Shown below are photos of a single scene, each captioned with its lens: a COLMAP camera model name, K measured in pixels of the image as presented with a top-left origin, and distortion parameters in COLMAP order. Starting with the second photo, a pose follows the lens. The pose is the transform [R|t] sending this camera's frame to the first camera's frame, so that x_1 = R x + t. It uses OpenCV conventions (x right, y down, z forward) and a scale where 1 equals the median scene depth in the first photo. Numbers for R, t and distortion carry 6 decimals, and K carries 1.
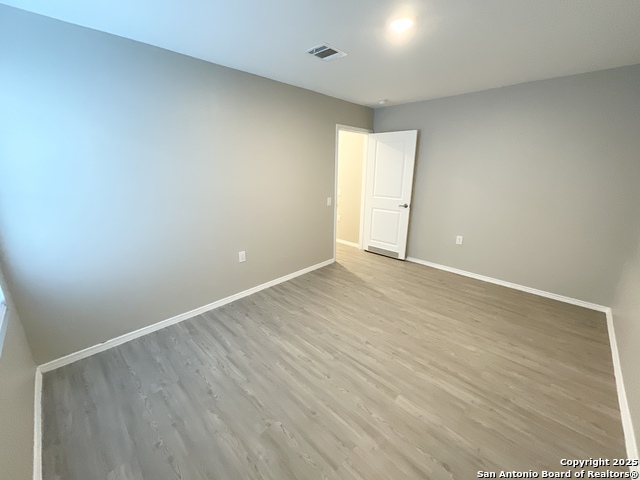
lens RADIAL K [[259.6, 0, 319.6], [0, 259.6, 238.8], [0, 0, 1]] dist [-0.000949, 0.000454]
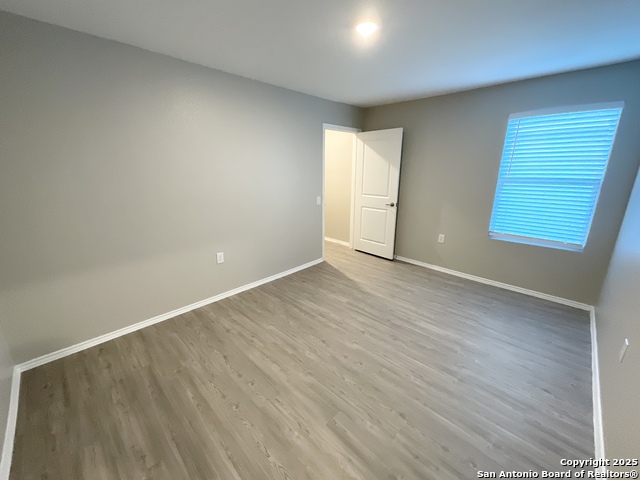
lens RADIAL K [[259.6, 0, 319.6], [0, 259.6, 238.8], [0, 0, 1]] dist [-0.000949, 0.000454]
pose [[-0.999977, -0.006688, -0.001165, 0.382180], [-0.006317, 0.853760, 0.520629, -0.494944], [-0.002487, 0.520624, -0.853782, 1.784576]]
